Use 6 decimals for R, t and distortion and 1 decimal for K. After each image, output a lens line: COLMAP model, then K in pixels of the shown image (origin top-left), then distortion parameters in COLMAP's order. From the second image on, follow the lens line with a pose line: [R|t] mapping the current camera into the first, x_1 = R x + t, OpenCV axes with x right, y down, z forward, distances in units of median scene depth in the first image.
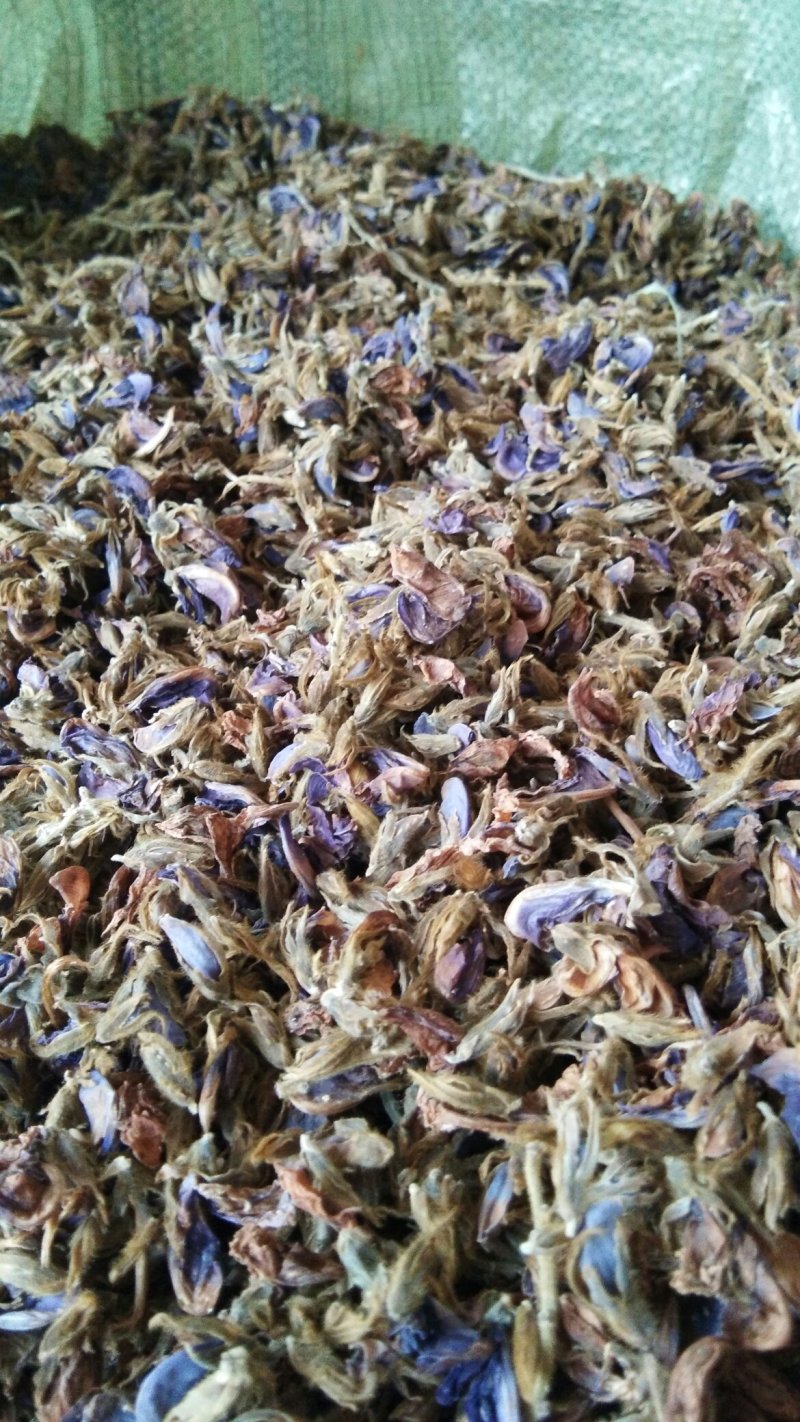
lens RADIAL K [[1138.2, 0, 430.9], [0, 1138.2, 710.5], [0, 0, 1]] dist [0.069357, -0.123404]
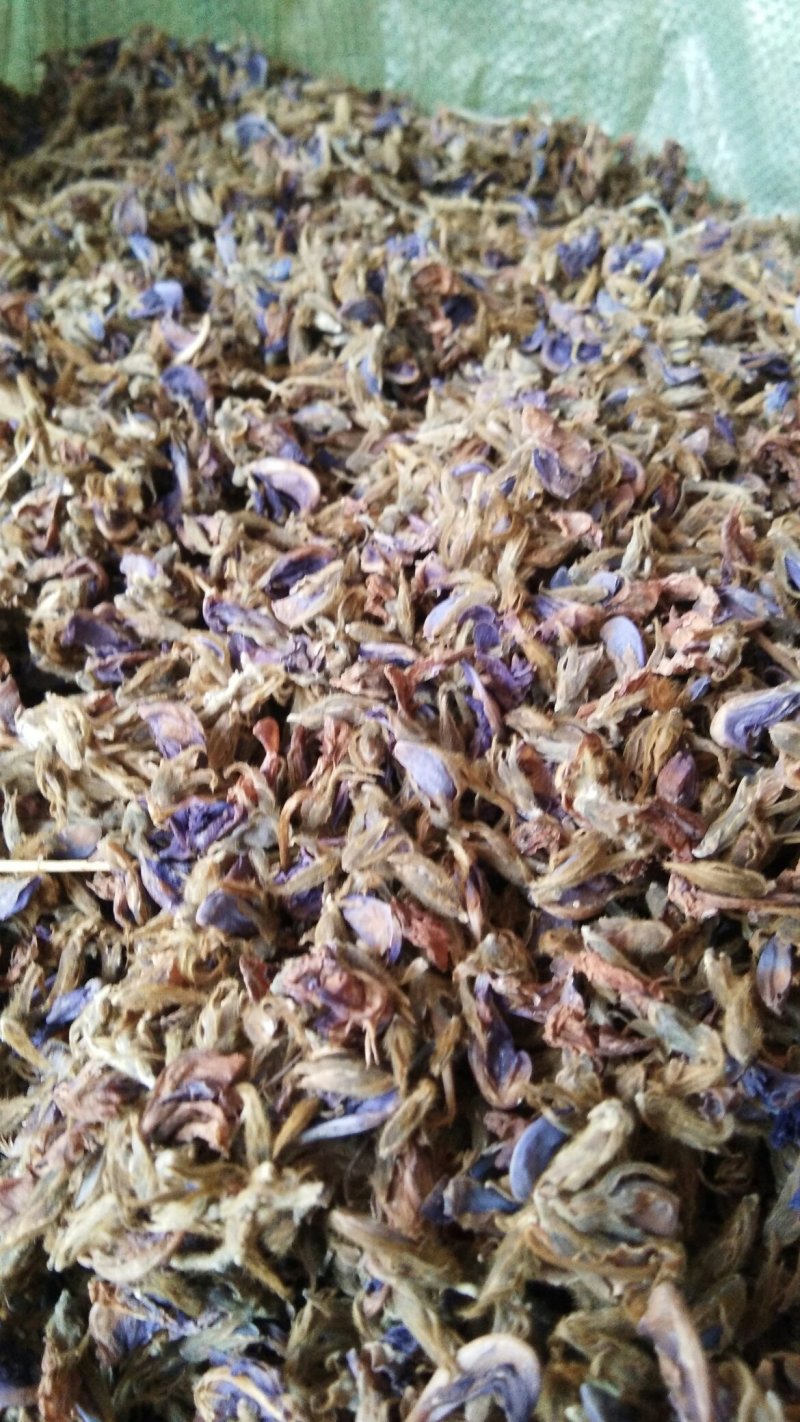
lens RADIAL K [[1138.2, 0, 366.9], [0, 1138.2, 737.4], [0, 0, 1]] dist [0.069357, -0.123404]
pose [[0.989163, -0.066877, 0.130709, -0.265743], [0.067217, 0.997737, 0.001817, 0.115604], [-0.130535, 0.006989, 0.991419, 0.005997]]
